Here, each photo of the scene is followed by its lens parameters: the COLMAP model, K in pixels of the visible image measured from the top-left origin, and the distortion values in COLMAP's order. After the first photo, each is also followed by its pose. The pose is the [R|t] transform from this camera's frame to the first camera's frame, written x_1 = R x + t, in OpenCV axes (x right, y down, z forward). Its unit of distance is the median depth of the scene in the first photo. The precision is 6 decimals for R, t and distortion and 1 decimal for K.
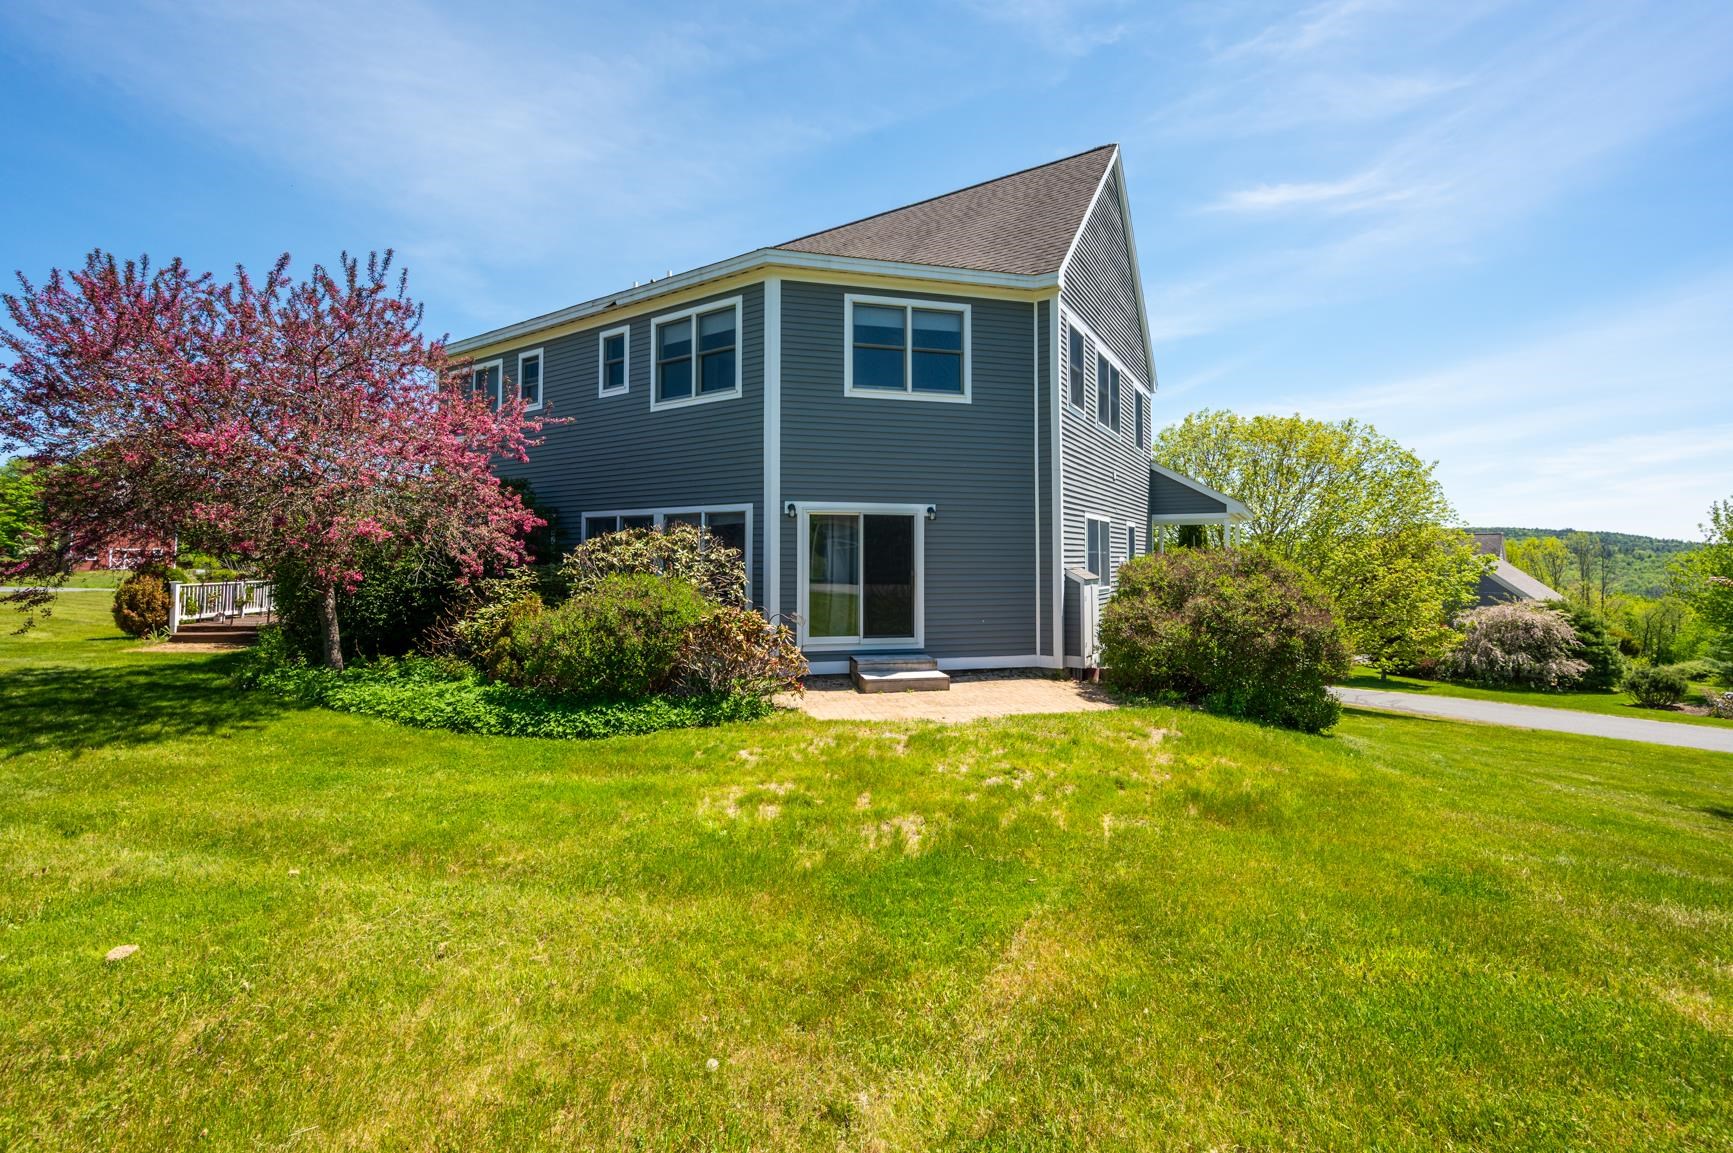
lens RADIAL K [[701.3, 0, 862.7], [0, 701.3, 563.7], [0, 0, 1]] dist [-0.011802, 0.001170]
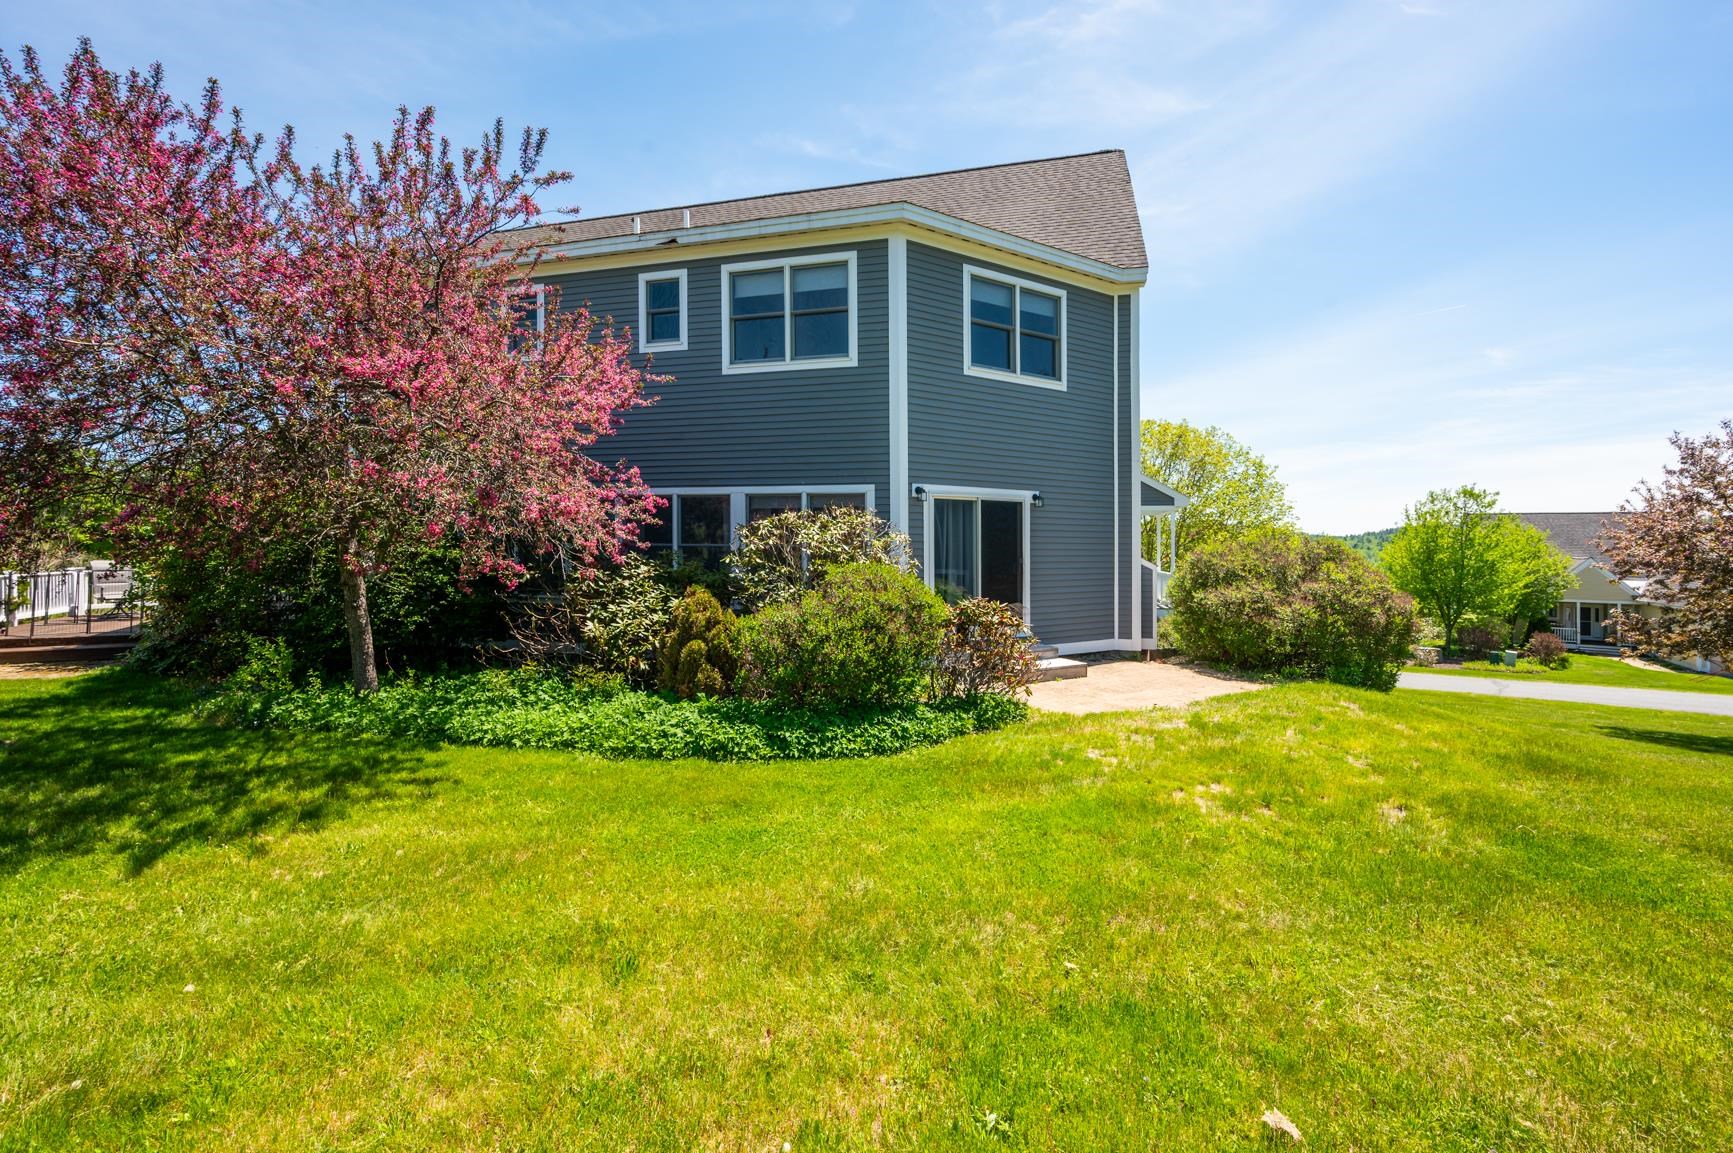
lens RADIAL K [[701.3, 0, 859.4], [0, 701.3, 578.9], [0, 0, 1]] dist [-0.011802, 0.001170]
pose [[0.953455, -0.010108, 0.301365, -0.443727], [-0.002389, 0.999153, 0.041071, -0.000664], [-0.301525, -0.039879, 0.952624, 0.127692]]
